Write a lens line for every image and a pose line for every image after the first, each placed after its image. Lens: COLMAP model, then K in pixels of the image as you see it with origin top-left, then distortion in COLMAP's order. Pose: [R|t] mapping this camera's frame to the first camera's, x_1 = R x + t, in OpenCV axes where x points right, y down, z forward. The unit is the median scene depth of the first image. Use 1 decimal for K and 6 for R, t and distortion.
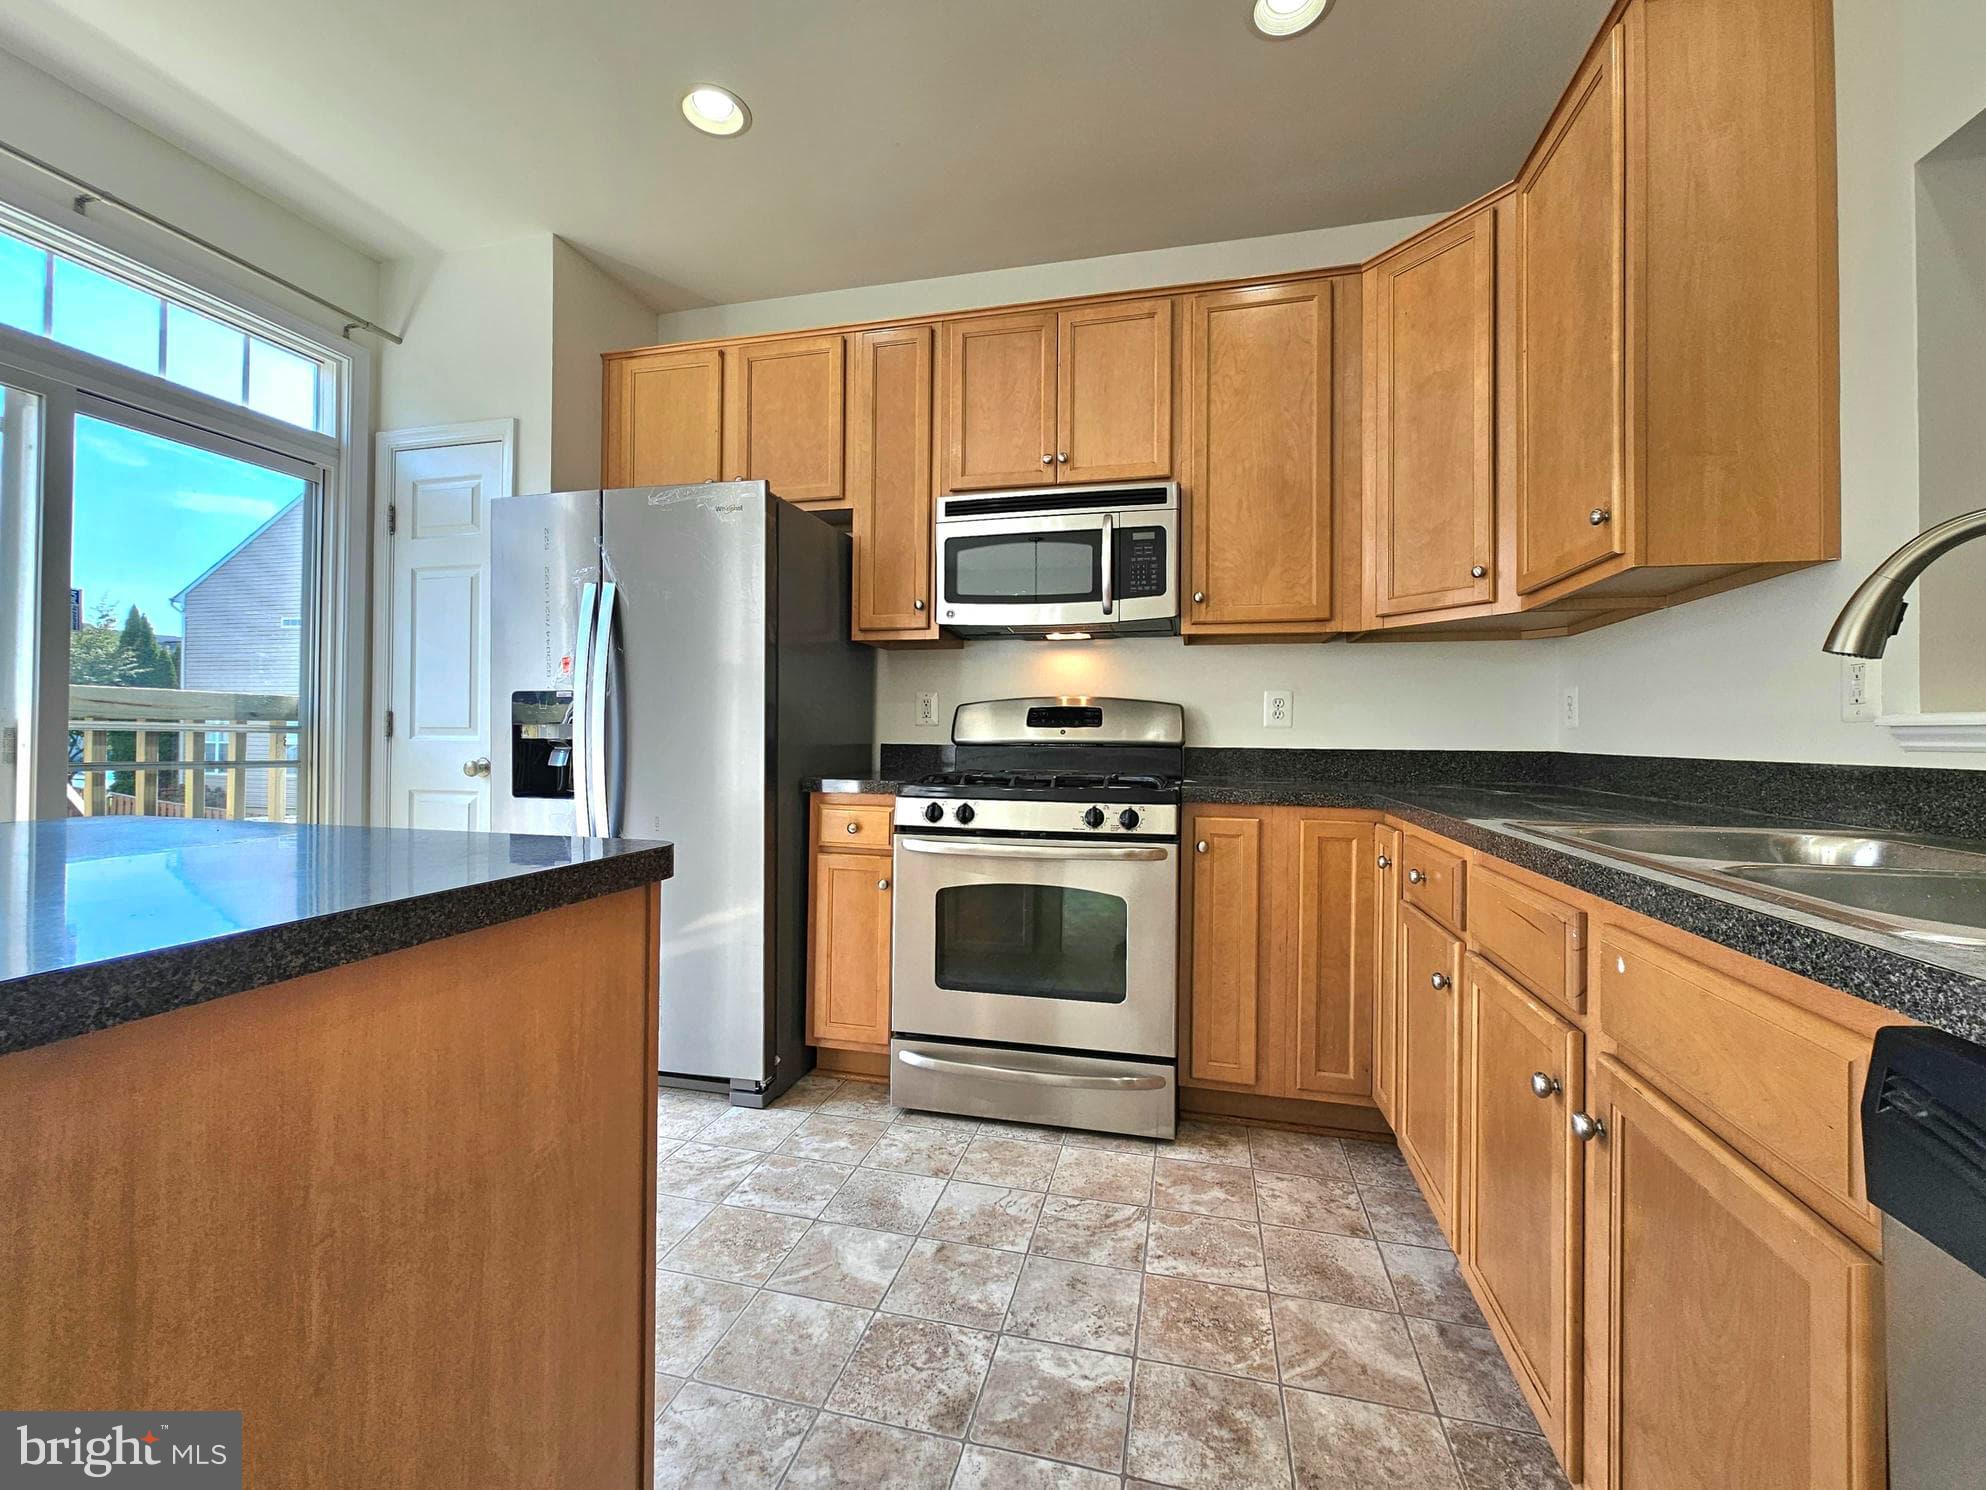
lens RADIAL K [[843.1, 0, 958.7], [0, 843.1, 722.4], [0, 0, 1]] dist [-0.008393, -0.001405]
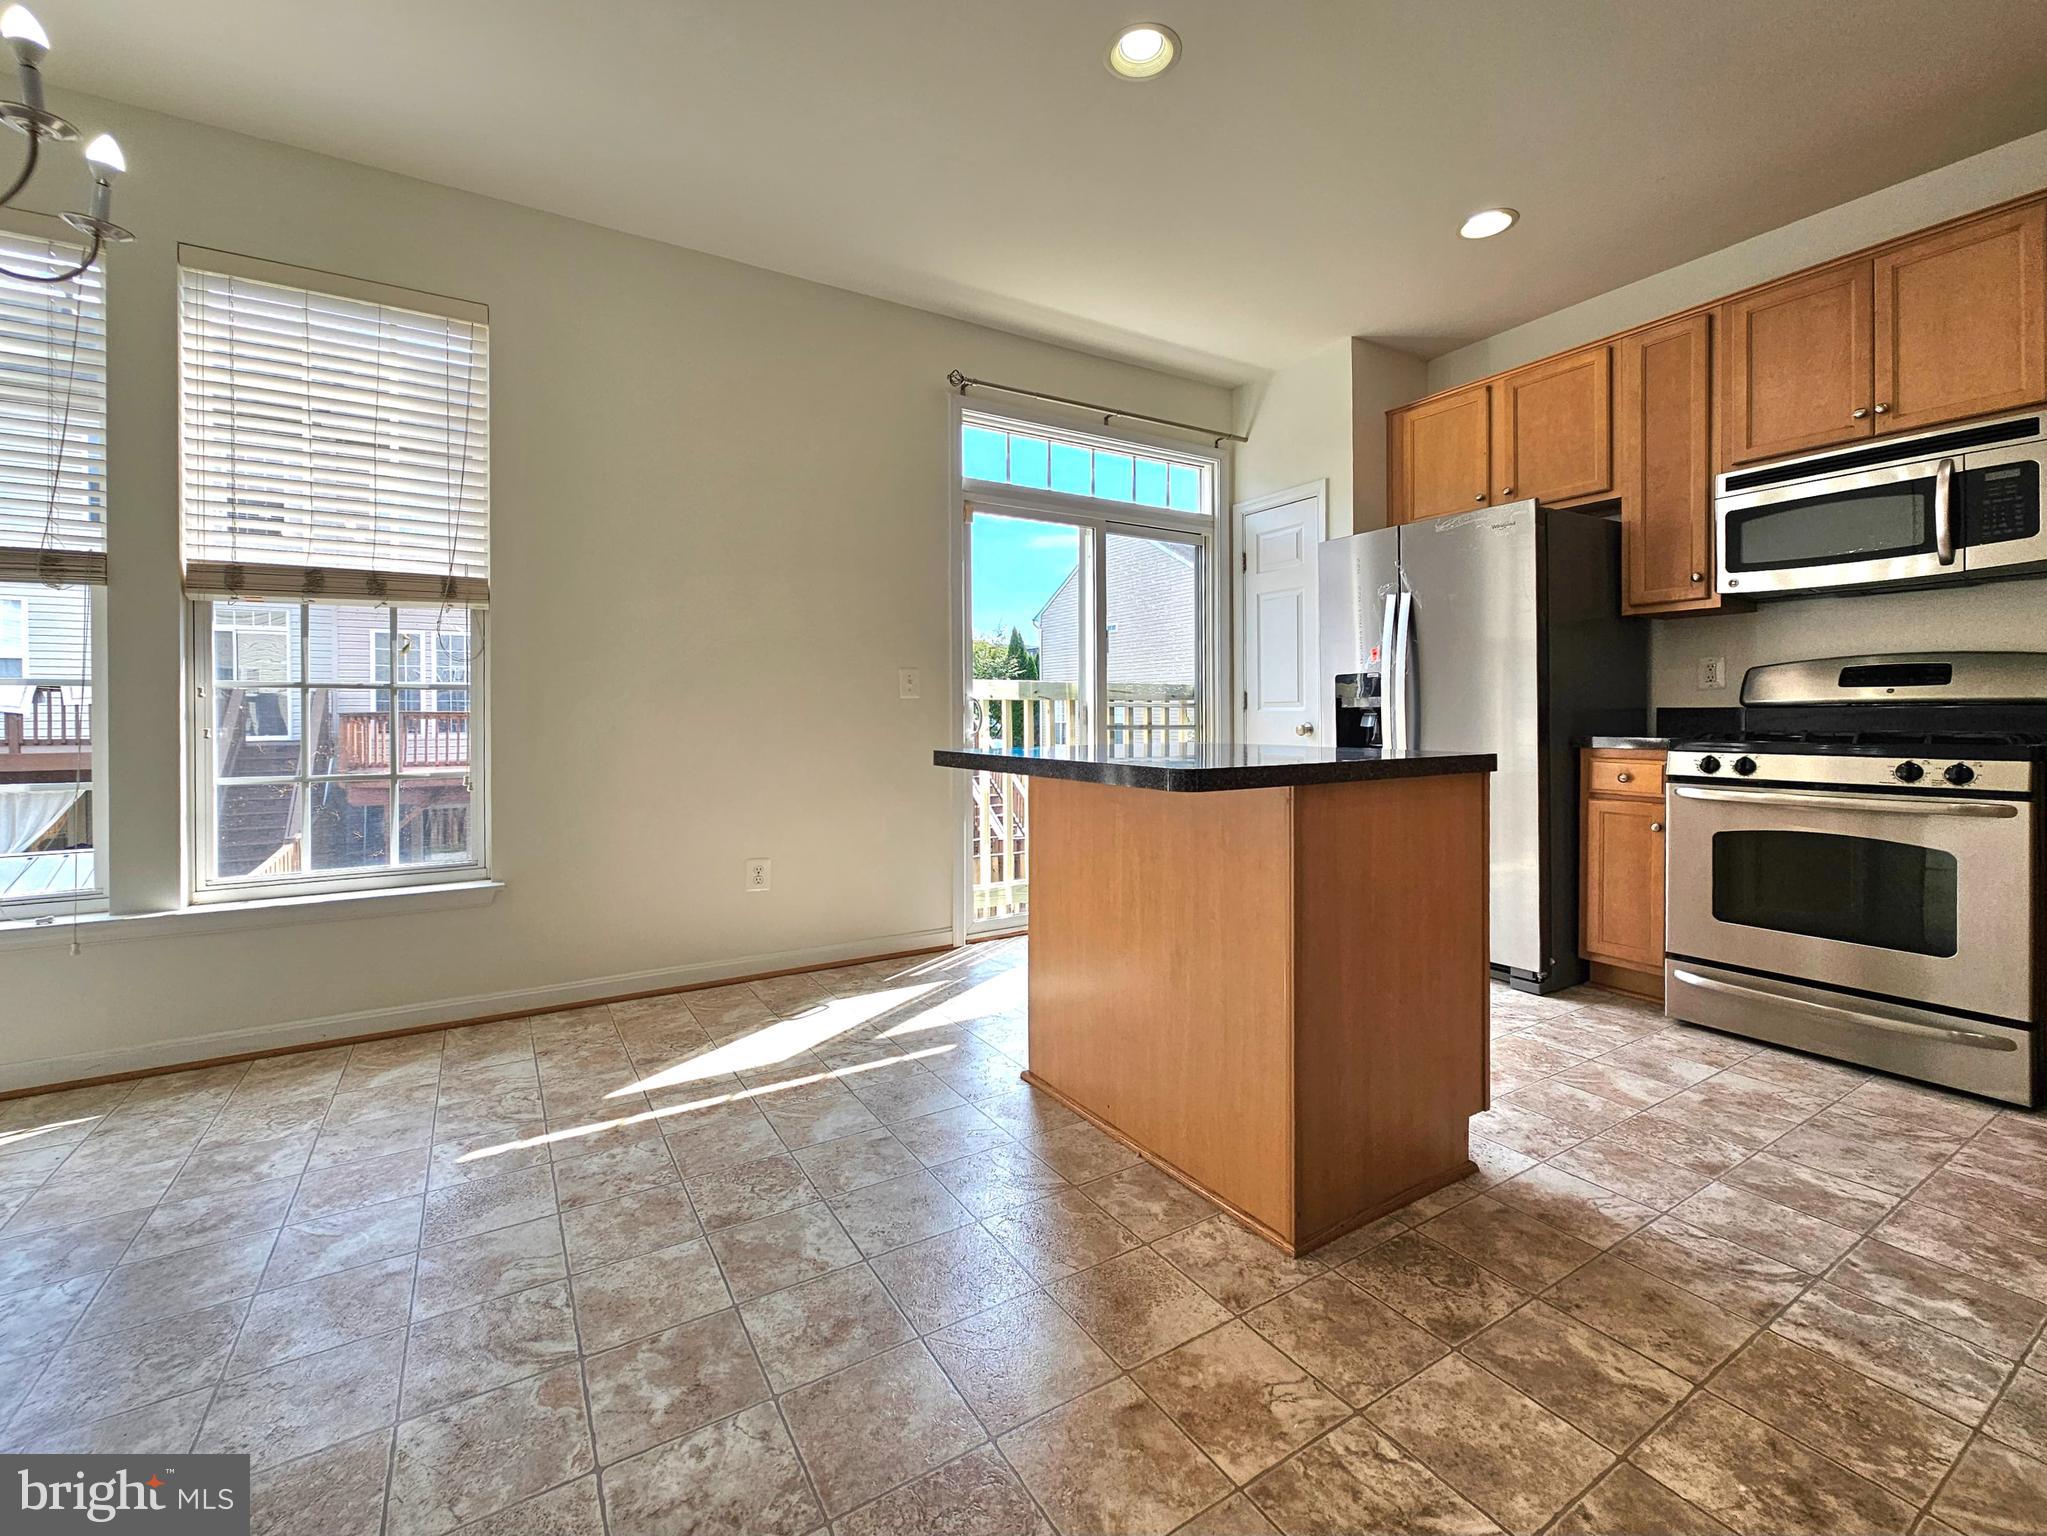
lens RADIAL K [[836.7, 0, 1023.5], [0, 836.7, 725.4], [0, 0, 1]] dist [-0.007129, 0.001314]
pose [[0.727003, -0.005245, -0.686615, 0.062804], [0.026187, 0.999455, 0.020093, 0.006973], [0.686135, -0.032588, 0.726744, -0.407010]]
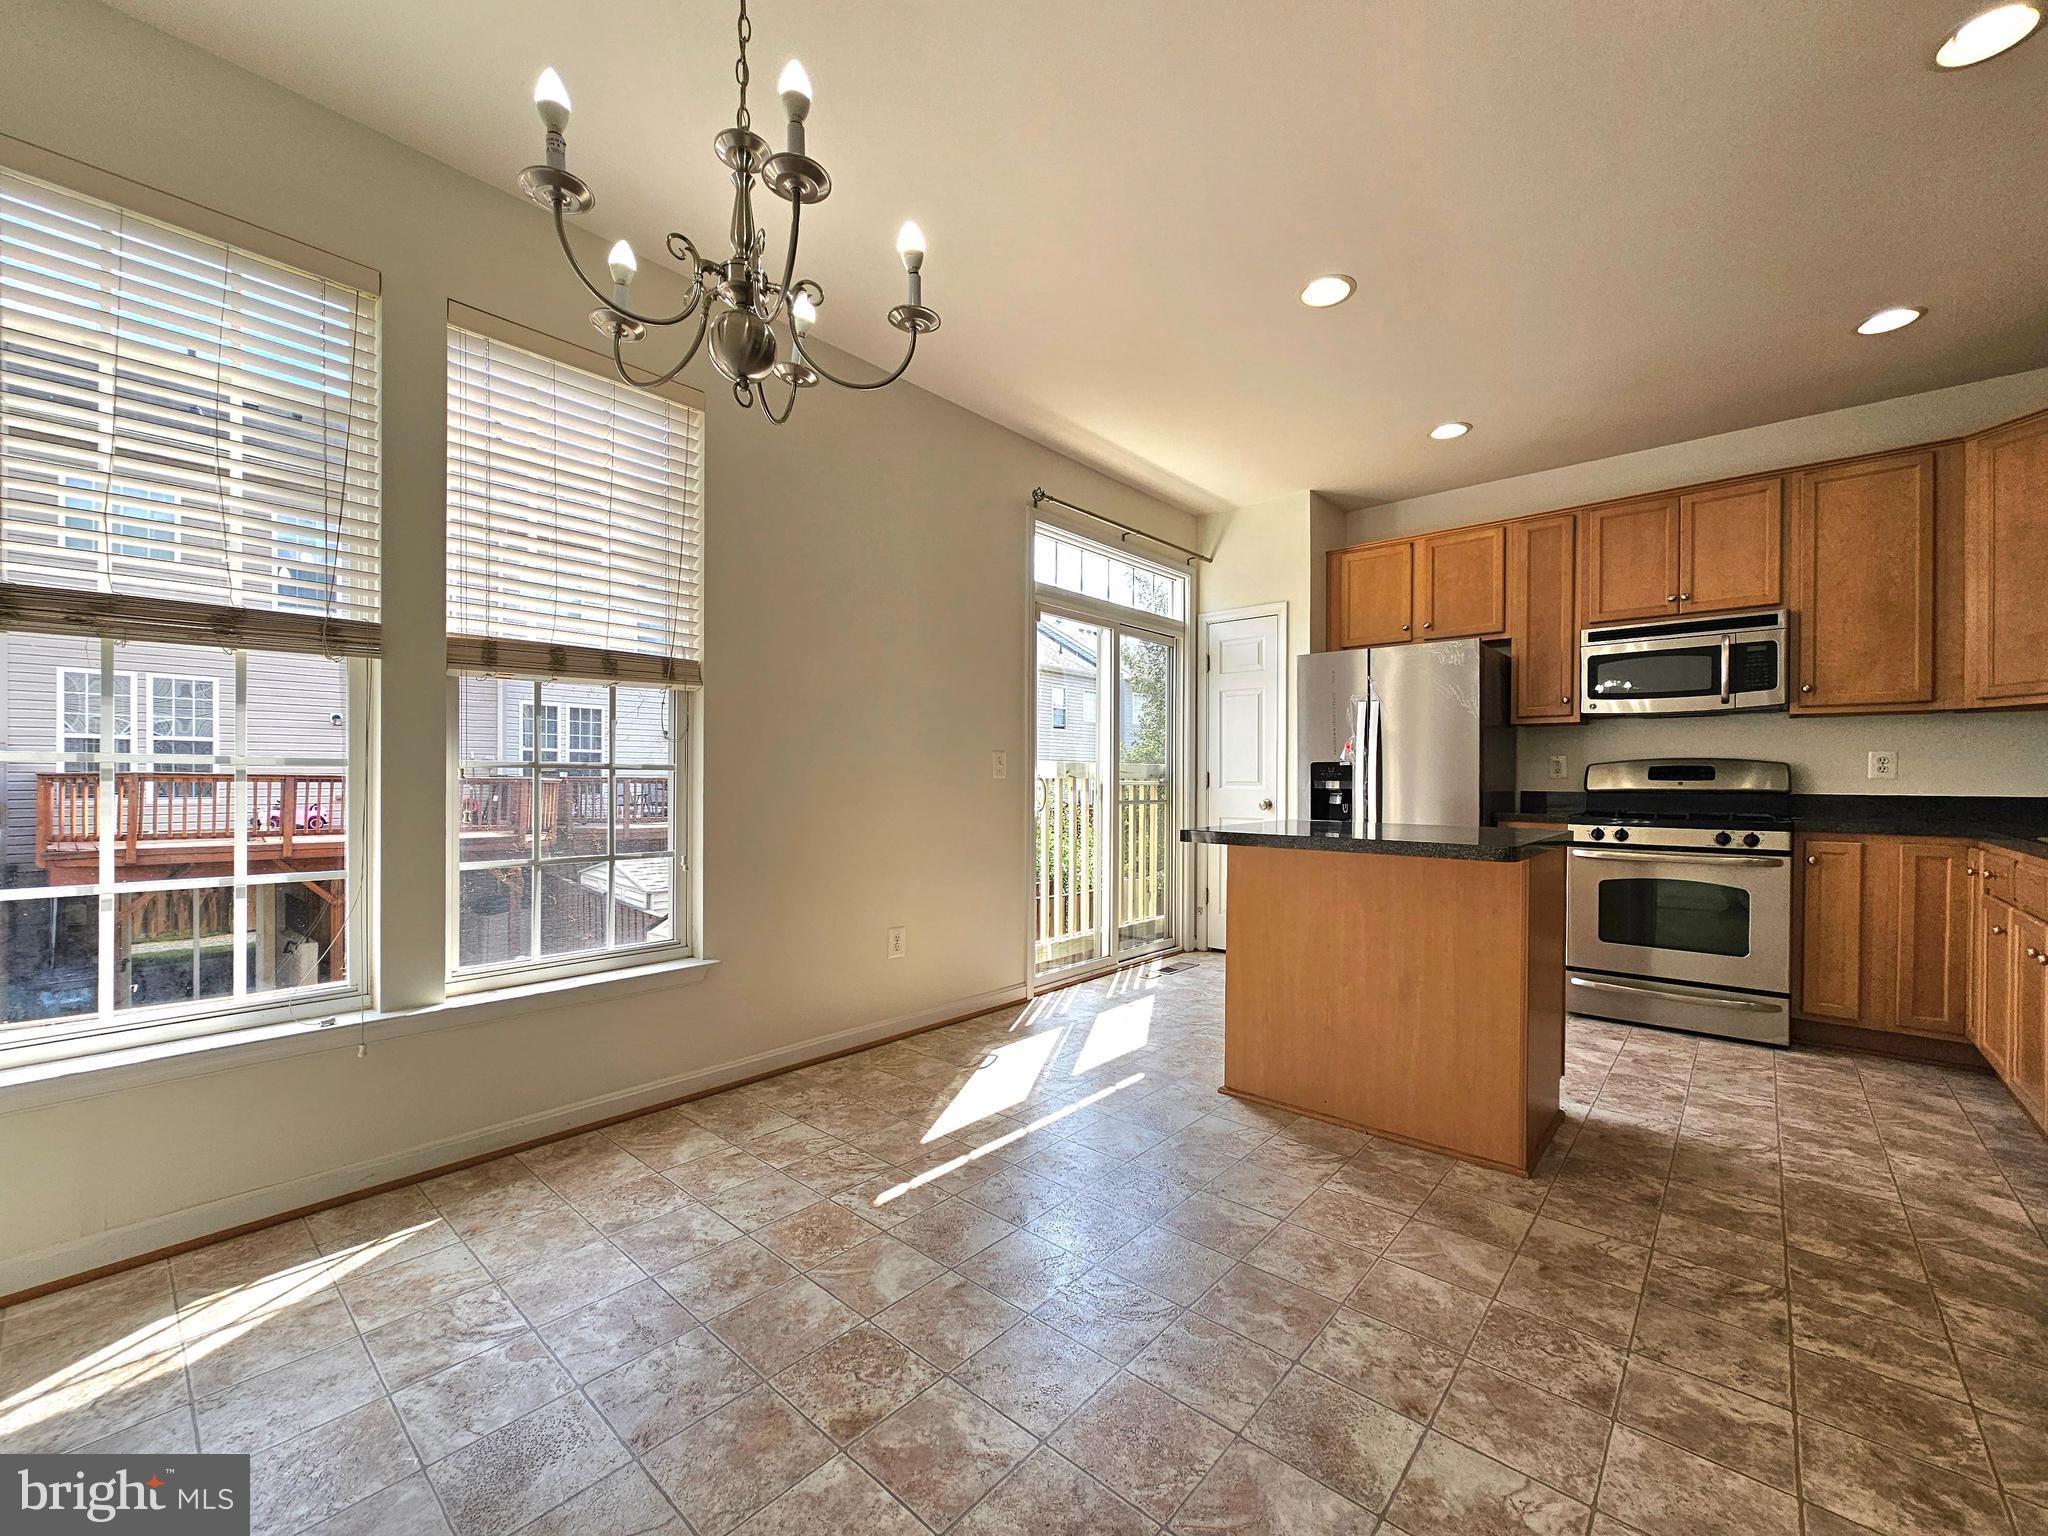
lens RADIAL K [[837.1, 0, 1017.4], [0, 837.1, 776.9], [0, 0, 1]] dist [-0.007129, 0.001314]
pose [[0.897210, -0.005054, -0.441575, -0.295086], [0.011357, 0.999868, 0.011632, -0.032015], [0.441458, -0.015451, 0.897149, -0.865876]]
